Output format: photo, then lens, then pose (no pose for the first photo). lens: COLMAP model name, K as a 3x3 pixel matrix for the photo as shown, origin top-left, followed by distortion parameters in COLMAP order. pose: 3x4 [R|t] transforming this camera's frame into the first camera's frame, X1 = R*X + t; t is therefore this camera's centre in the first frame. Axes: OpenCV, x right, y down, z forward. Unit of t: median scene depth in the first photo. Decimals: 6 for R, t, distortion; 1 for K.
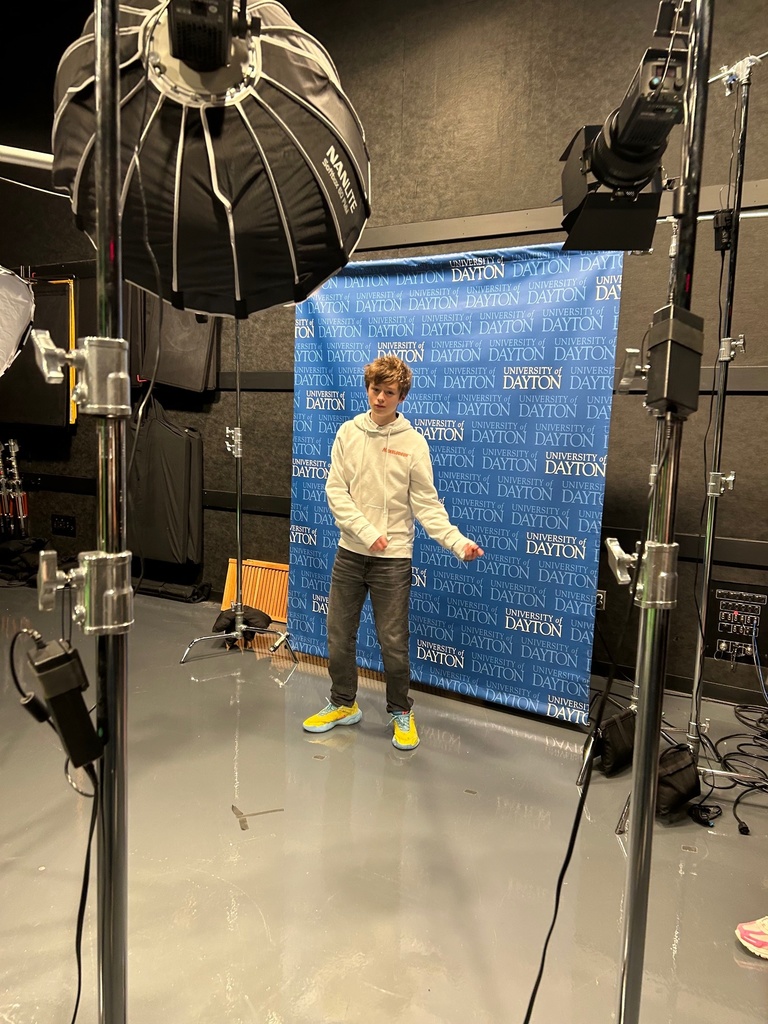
lens RADIAL K [[794.7, 0, 383.0], [0, 794.7, 512.2], [0, 0, 1]] dist [0.022703, -0.008775]
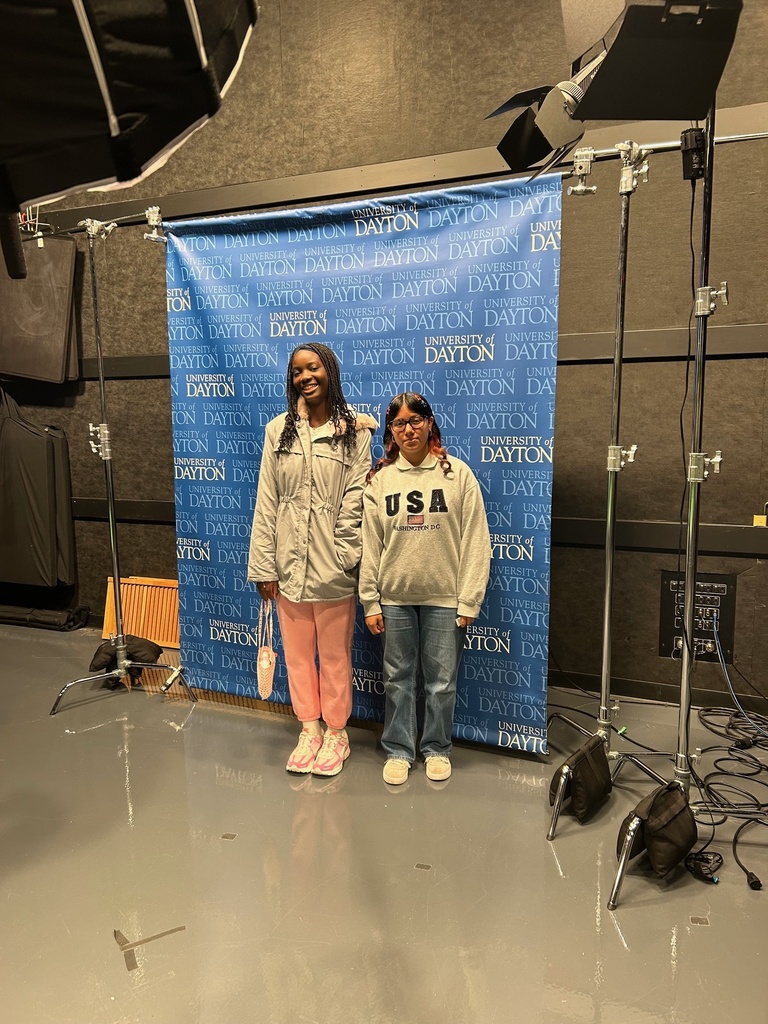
lens RADIAL K [[794.7, 0, 385.2], [0, 794.7, 512.8], [0, 0, 1]] dist [0.022703, -0.008775]
pose [[0.989797, -0.061070, 0.128734, -0.007337], [0.058506, 0.998008, 0.023611, -0.019375], [-0.129920, -0.015838, 0.991398, 0.166686]]
